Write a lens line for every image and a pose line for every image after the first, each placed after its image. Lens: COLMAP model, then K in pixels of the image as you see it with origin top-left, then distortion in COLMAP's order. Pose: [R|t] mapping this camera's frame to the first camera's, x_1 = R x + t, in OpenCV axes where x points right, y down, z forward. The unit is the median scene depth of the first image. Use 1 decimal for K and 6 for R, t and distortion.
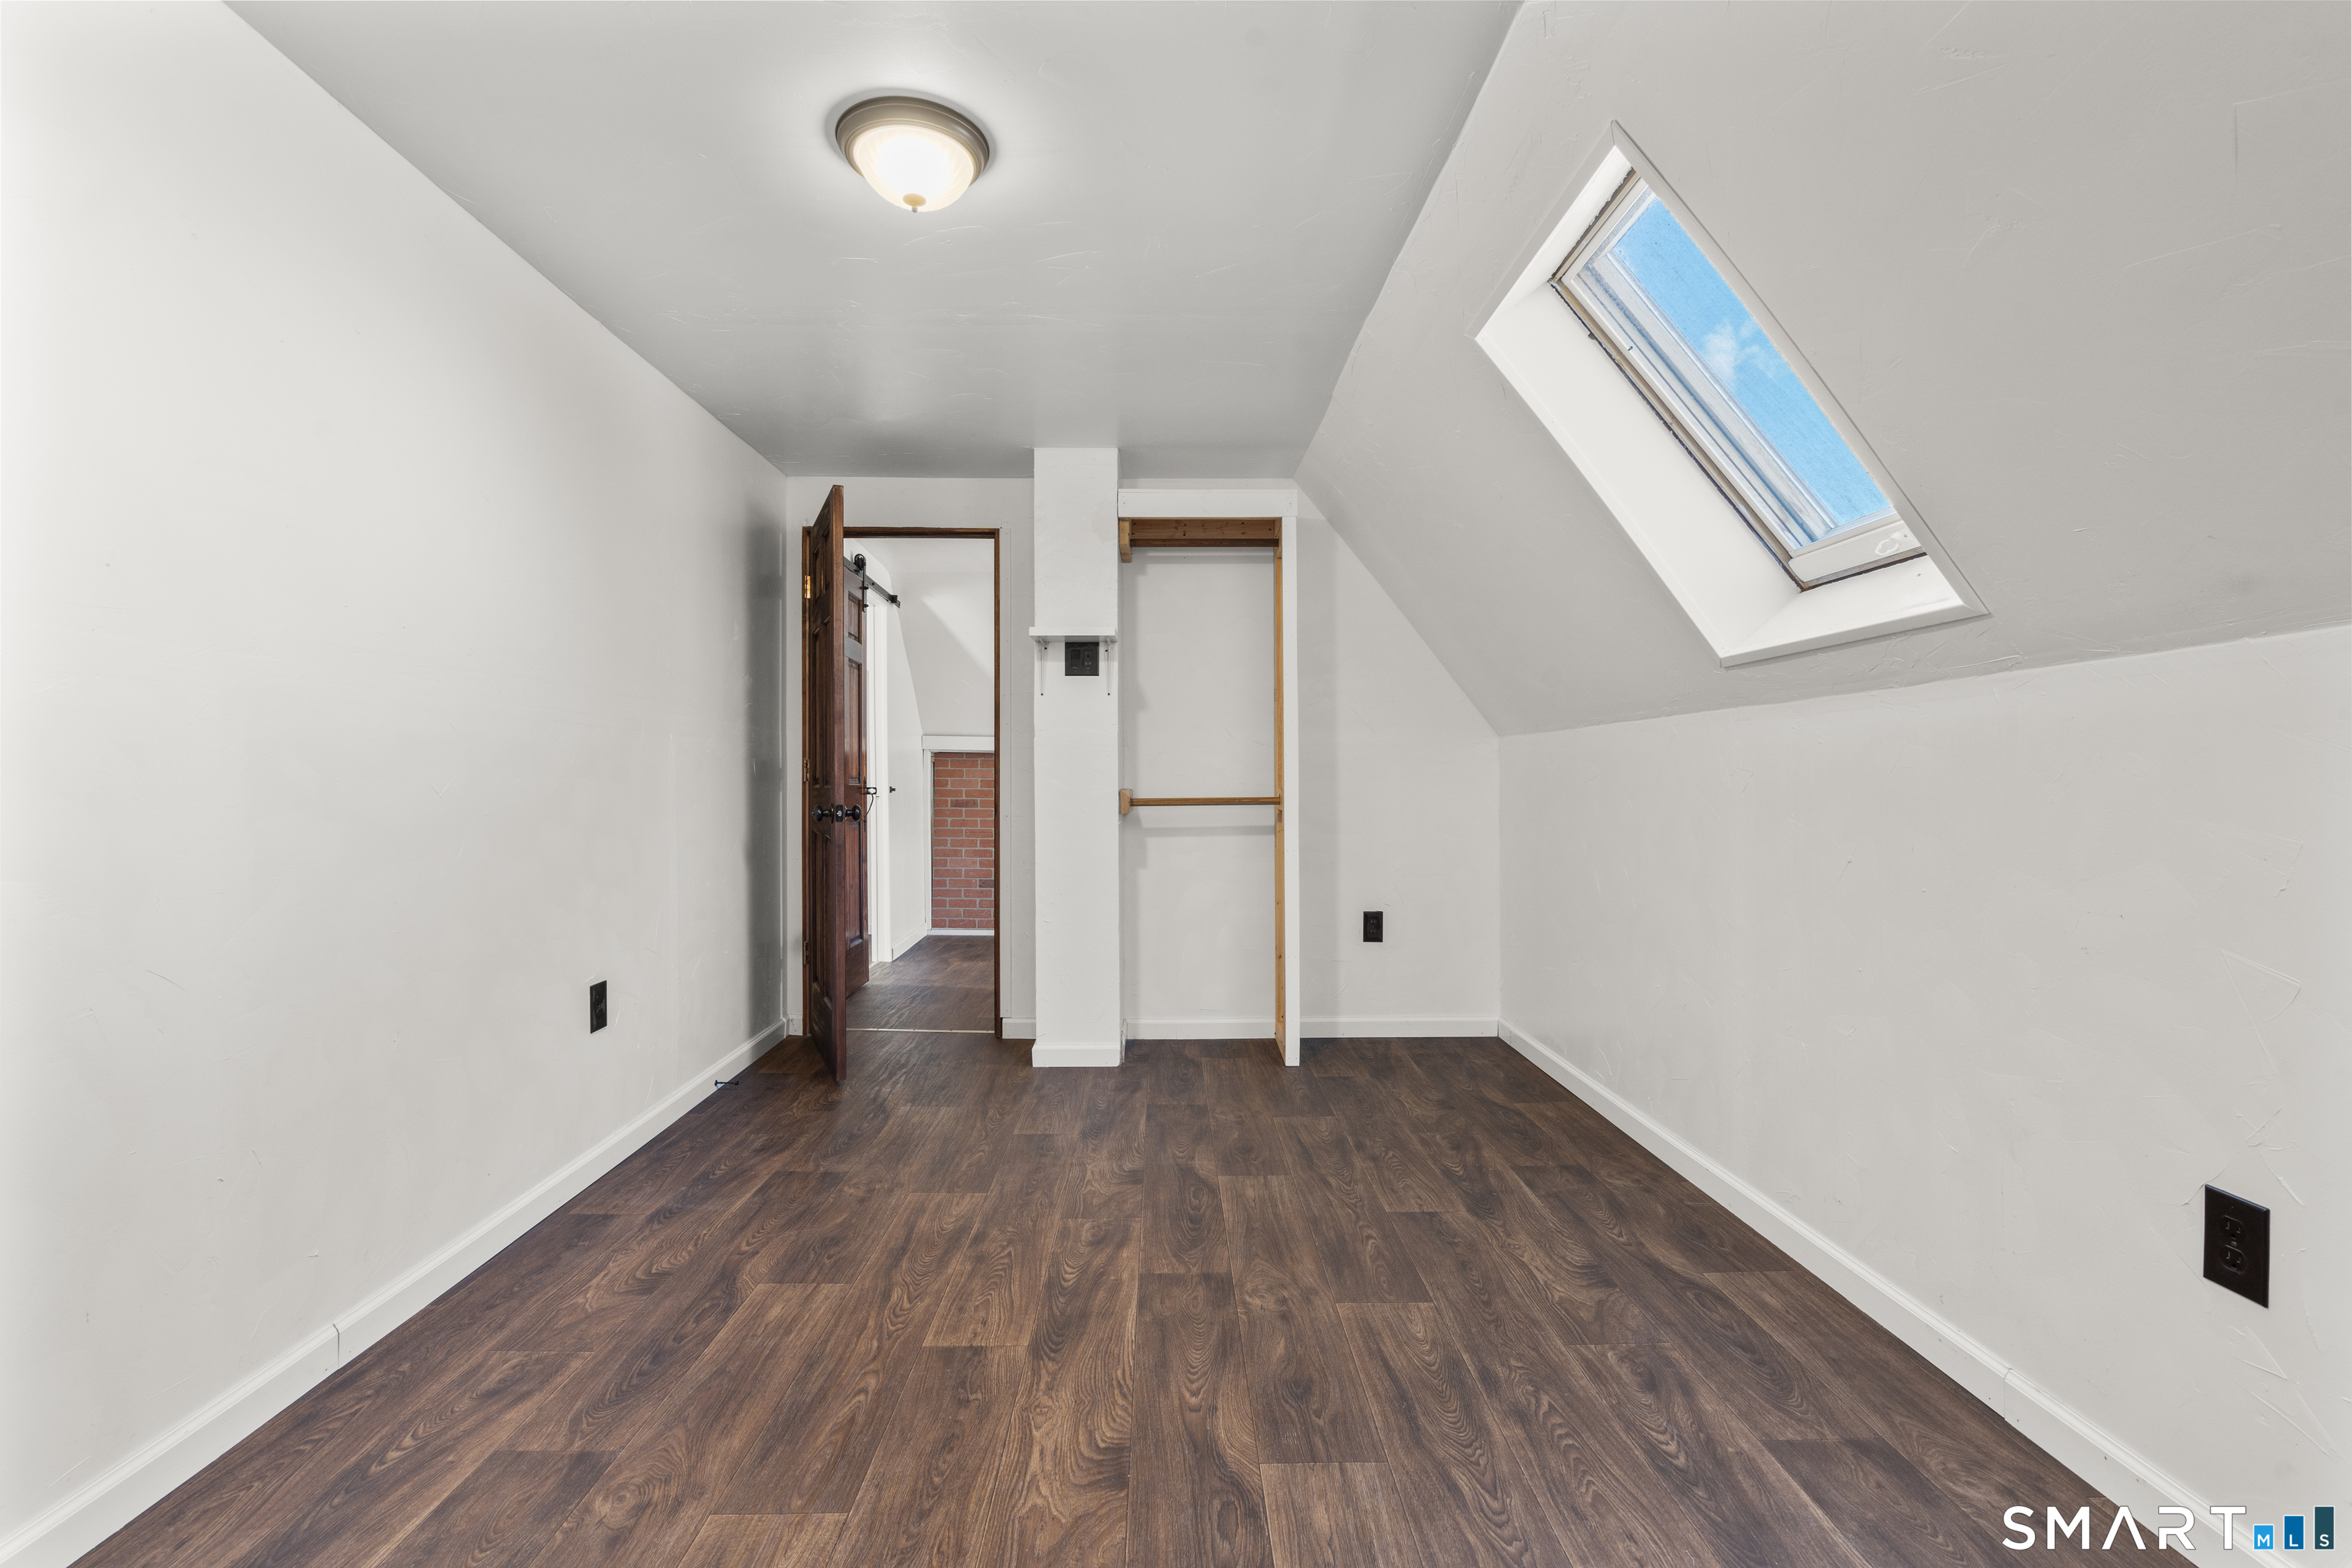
lens RADIAL K [[1055.0, 0, 1176.0], [0, 1055.0, 784.0], [0, 0, 1]] dist [-0.001700, 0.001366]
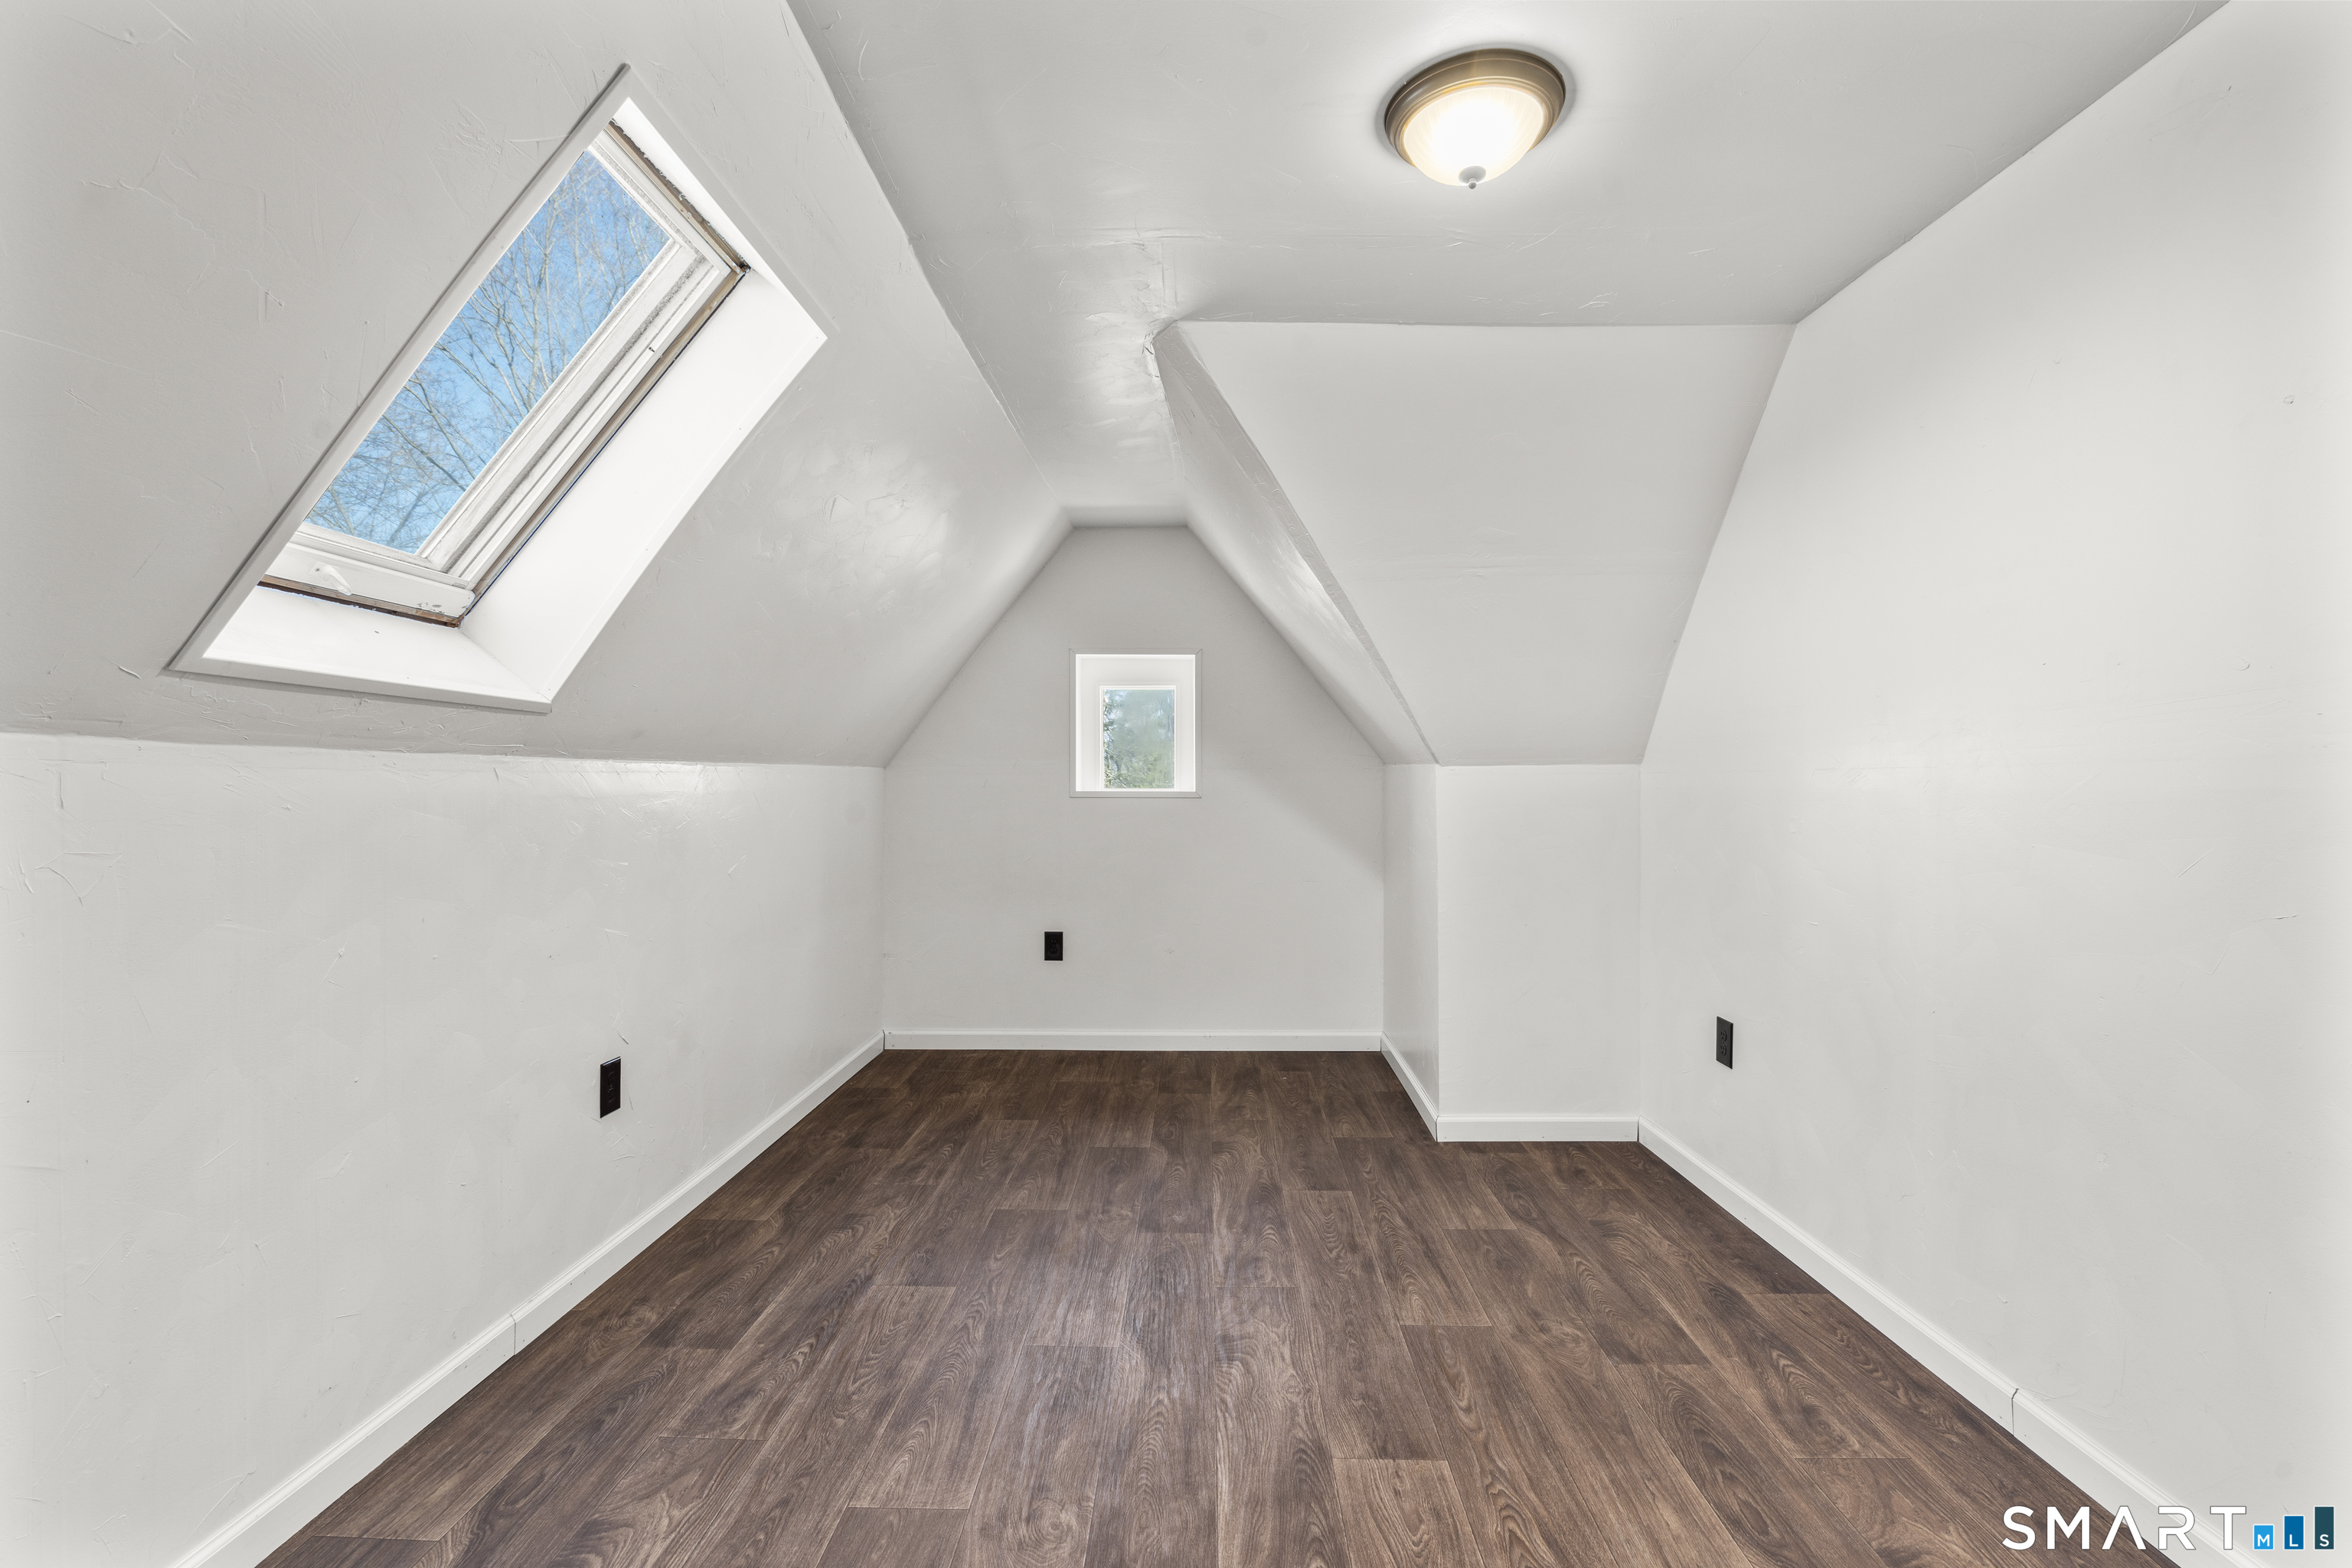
lens RADIAL K [[1055.0, 0, 1176.0], [0, 1055.0, 784.0], [0, 0, 1]] dist [-0.001700, 0.001366]
pose [[-0.999119, 0.003345, 0.041837, -0.045507], [0.003249, 0.999992, -0.002368, -0.061259], [-0.041845, -0.002230, -0.999122, 2.006798]]
